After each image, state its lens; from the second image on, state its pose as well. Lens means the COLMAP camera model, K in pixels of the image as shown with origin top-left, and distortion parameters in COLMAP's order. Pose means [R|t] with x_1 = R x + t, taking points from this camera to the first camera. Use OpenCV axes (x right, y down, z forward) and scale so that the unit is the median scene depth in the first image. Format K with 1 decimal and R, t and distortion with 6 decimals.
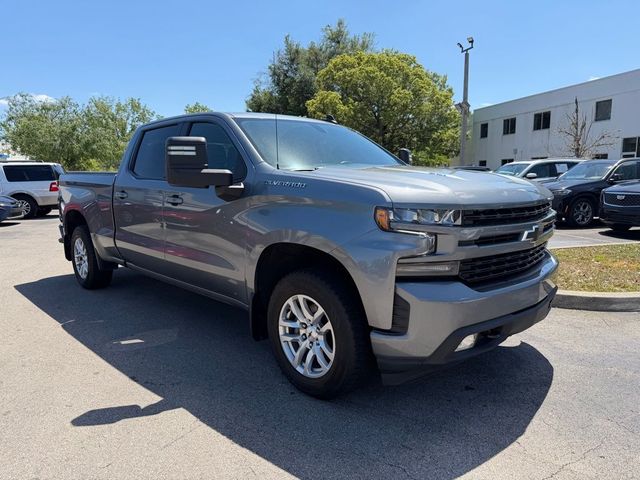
lens RADIAL K [[480.0, 0, 321.7], [0, 480.0, 218.9], [0, 0, 1]] dist [0.051292, -0.071484]
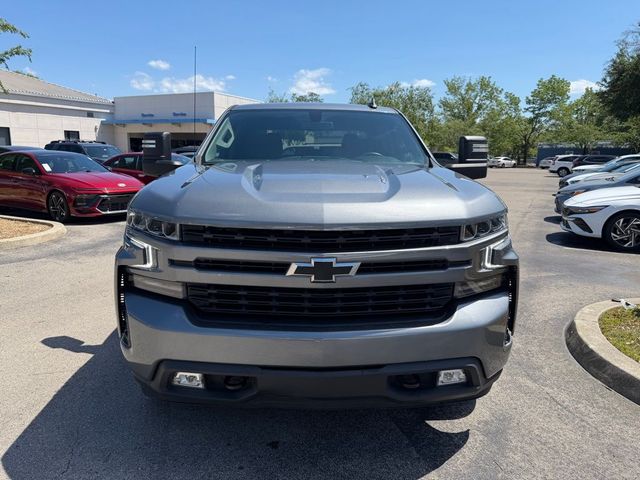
lens RADIAL K [[480.0, 0, 321.7], [0, 480.0, 218.9], [0, 0, 1]] dist [0.051292, -0.071484]
pose [[0.719969, 0.115569, -0.684316, 0.819747], [-0.084028, 0.993299, 0.079345, -0.088835], [0.688900, 0.000376, 0.724856, 0.443735]]
